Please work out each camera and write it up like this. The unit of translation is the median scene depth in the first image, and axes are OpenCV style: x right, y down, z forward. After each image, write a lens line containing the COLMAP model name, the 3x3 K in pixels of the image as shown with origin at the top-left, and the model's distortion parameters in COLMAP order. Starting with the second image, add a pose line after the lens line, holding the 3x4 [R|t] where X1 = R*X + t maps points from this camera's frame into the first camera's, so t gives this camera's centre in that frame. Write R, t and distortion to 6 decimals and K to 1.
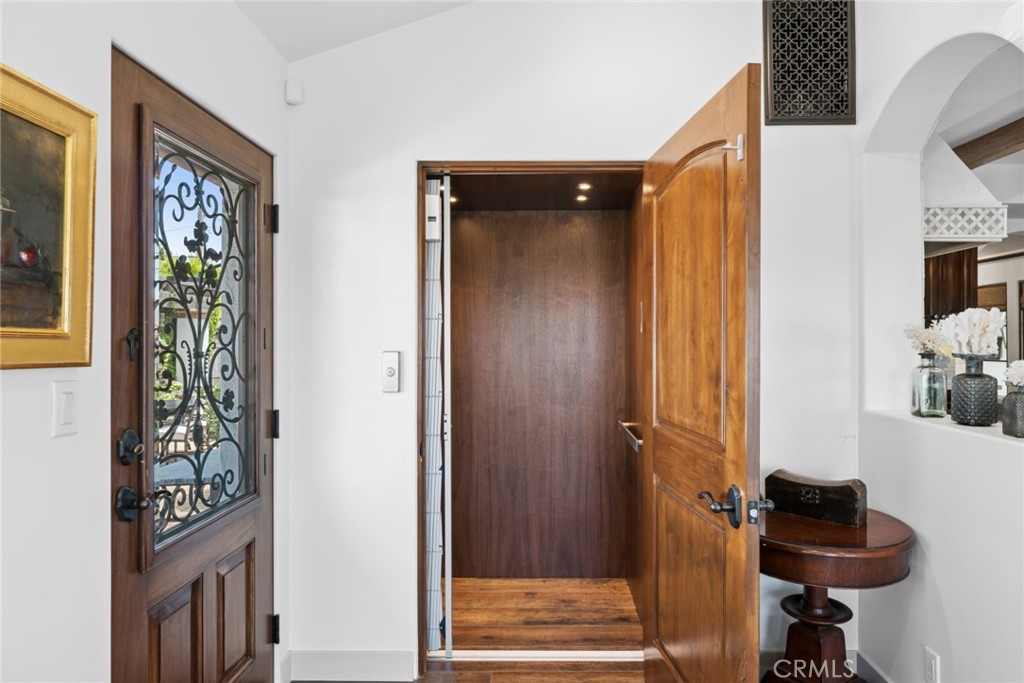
lens RADIAL K [[637.1, 0, 512.0], [0, 637.1, 341.5], [0, 0, 1]] dist [-0.001167, -0.000460]
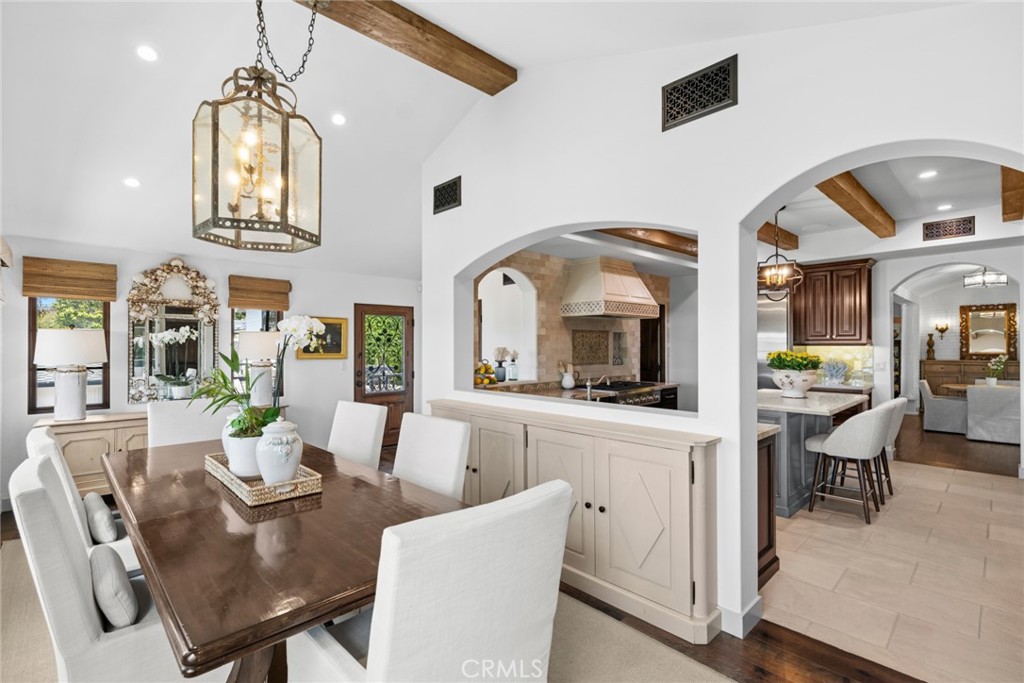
lens RADIAL K [[465.5, 0, 510.6], [0, 465.5, 348.4], [0, 0, 1]] dist [-0.000622, -0.000350]
pose [[0.700154, -0.001291, -0.713991, 2.545111], [0.007678, 0.999954, 0.005721, -0.057646], [0.713951, -0.009488, 0.700132, -0.707730]]
